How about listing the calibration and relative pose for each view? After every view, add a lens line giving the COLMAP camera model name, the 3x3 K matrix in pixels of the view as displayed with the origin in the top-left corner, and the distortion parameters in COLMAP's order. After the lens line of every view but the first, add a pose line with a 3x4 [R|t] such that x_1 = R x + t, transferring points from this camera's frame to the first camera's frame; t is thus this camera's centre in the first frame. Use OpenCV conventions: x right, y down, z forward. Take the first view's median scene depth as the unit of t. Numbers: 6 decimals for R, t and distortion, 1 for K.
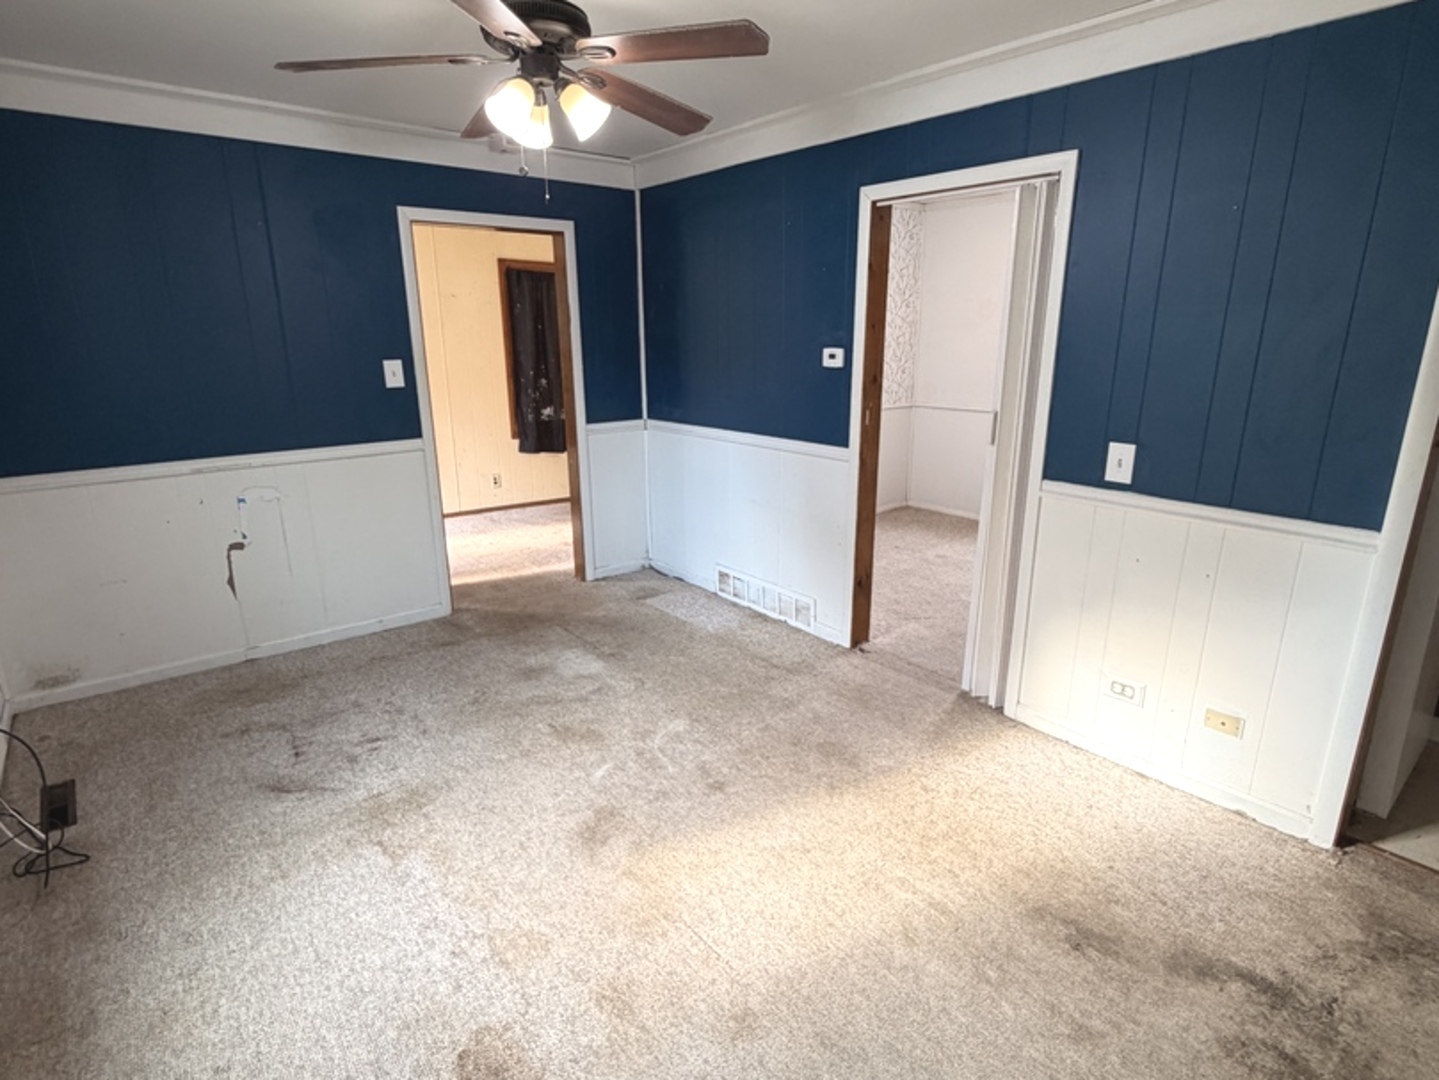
lens RADIAL K [[760.3, 0, 722.7], [0, 760.3, 543.0], [0, 0, 1]] dist [-0.001052, 0.000060]
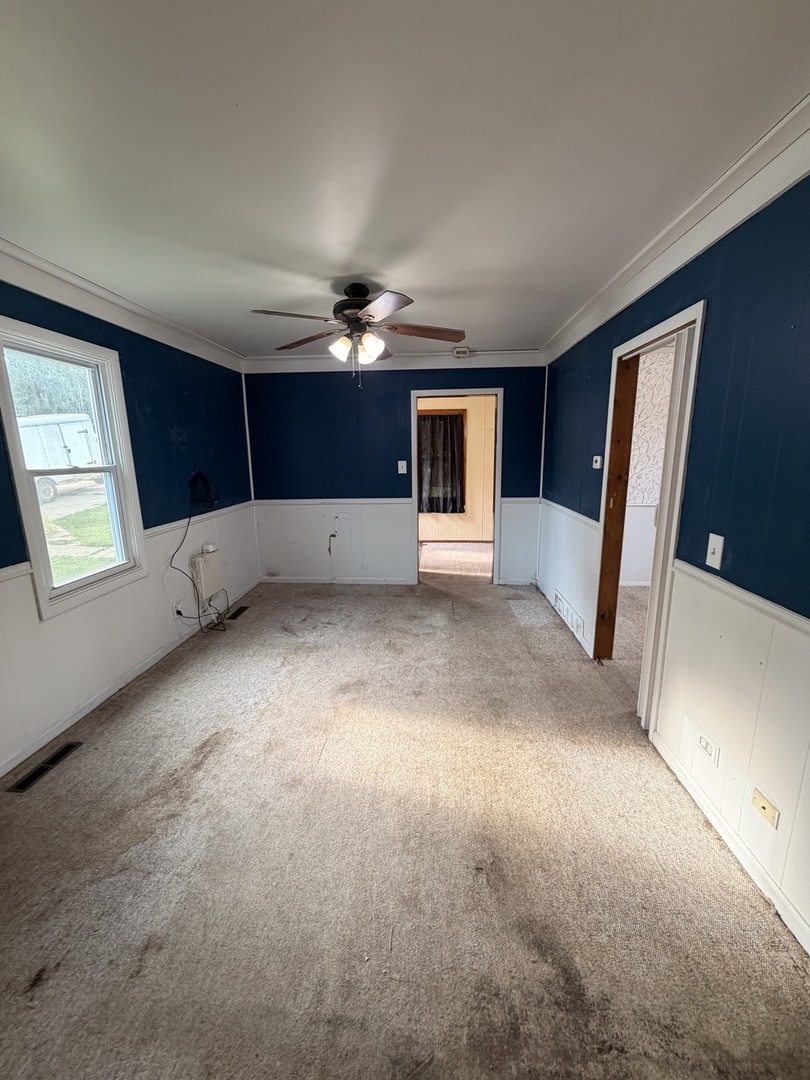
lens RADIAL K [[429.8, 0, 407.6], [0, 429.8, 541.2], [0, 0, 1]] dist [0.000774, 0.000191]
pose [[0.733373, 0.136024, -0.666079, 0.484559], [-0.174635, 0.984594, 0.008792, -0.033890], [0.657013, 0.109873, 0.745829, 0.143837]]
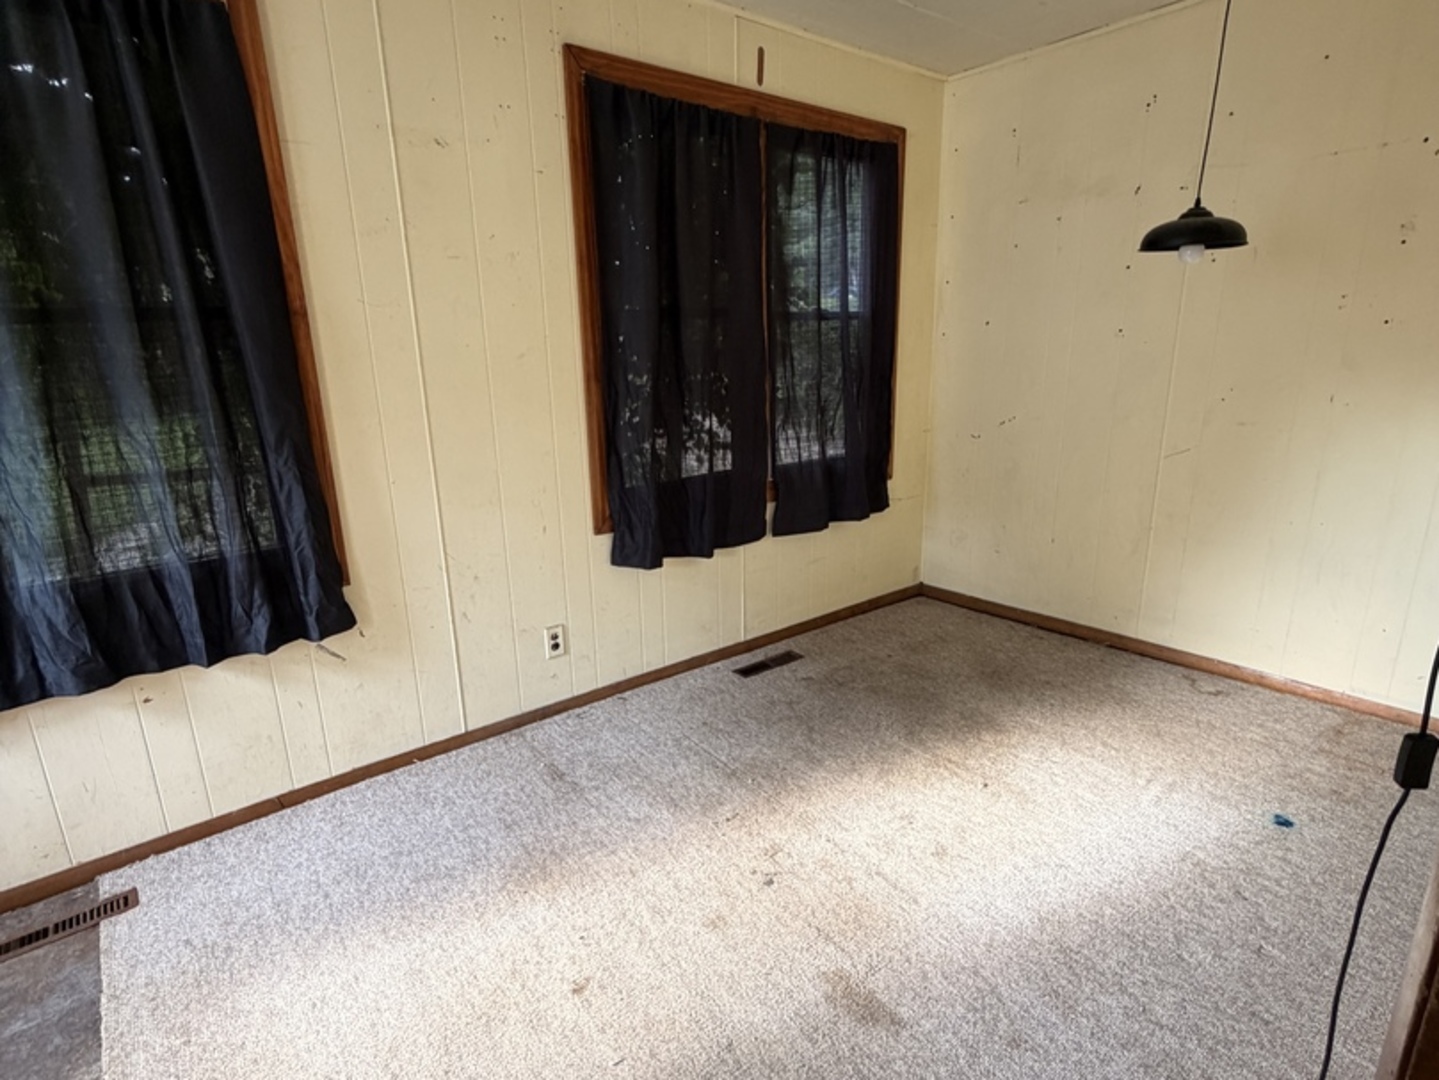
lens RADIAL K [[760.3, 0, 724.0], [0, 760.3, 539.5], [0, 0, 1]] dist [-0.001052, 0.000060]
pose [[0.999758, -0.008745, -0.020192, -0.420579], [0.008808, 0.999957, 0.003054, -0.281601], [0.020164, -0.003231, 0.999791, 1.258182]]
